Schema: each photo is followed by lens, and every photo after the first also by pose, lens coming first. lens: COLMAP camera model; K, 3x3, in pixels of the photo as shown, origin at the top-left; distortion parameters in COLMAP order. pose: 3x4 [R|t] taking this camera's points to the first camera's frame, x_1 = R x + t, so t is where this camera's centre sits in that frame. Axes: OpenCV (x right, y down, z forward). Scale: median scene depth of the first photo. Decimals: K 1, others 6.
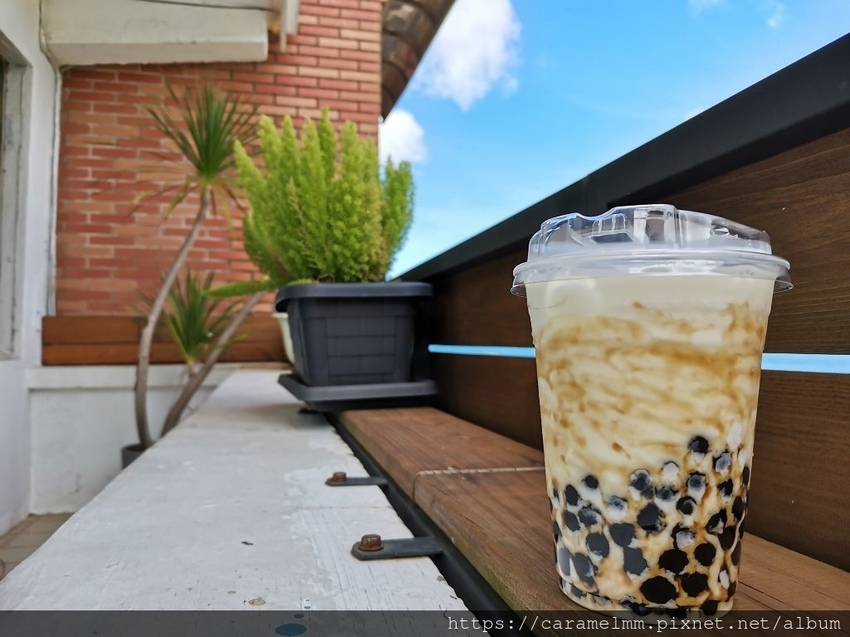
lens RADIAL K [[674.7, 0, 425.0], [0, 674.7, 318.5], [0, 0, 1]] dist [0.062148, -0.135573]
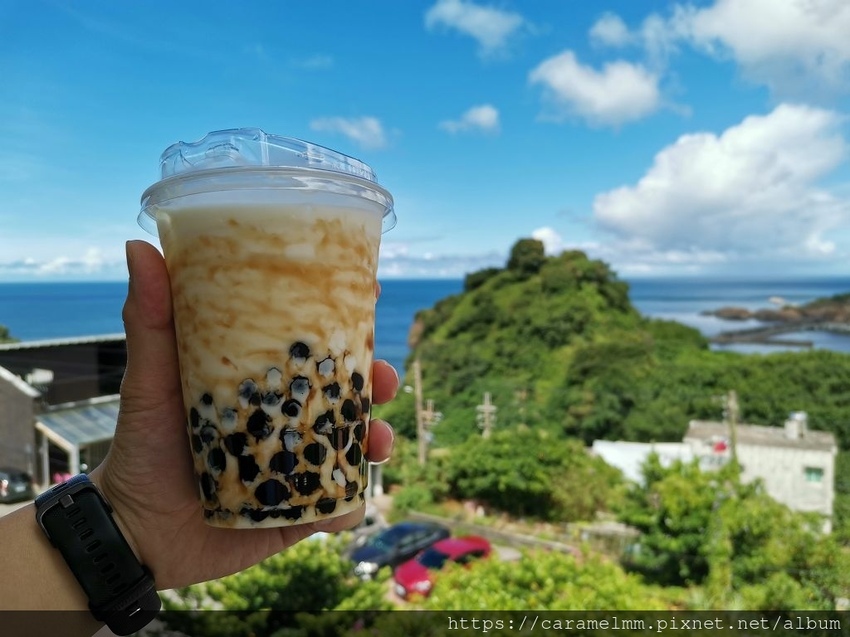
lens RADIAL K [[674.7, 0, 425.0], [0, 674.7, 318.5], [0, 0, 1]] dist [0.062148, -0.135573]
pose [[0.966595, -0.056094, 0.250096, 0.325895], [0.069168, 0.996643, -0.043791, 0.193877], [-0.246800, 0.059627, 0.967230, -0.086426]]
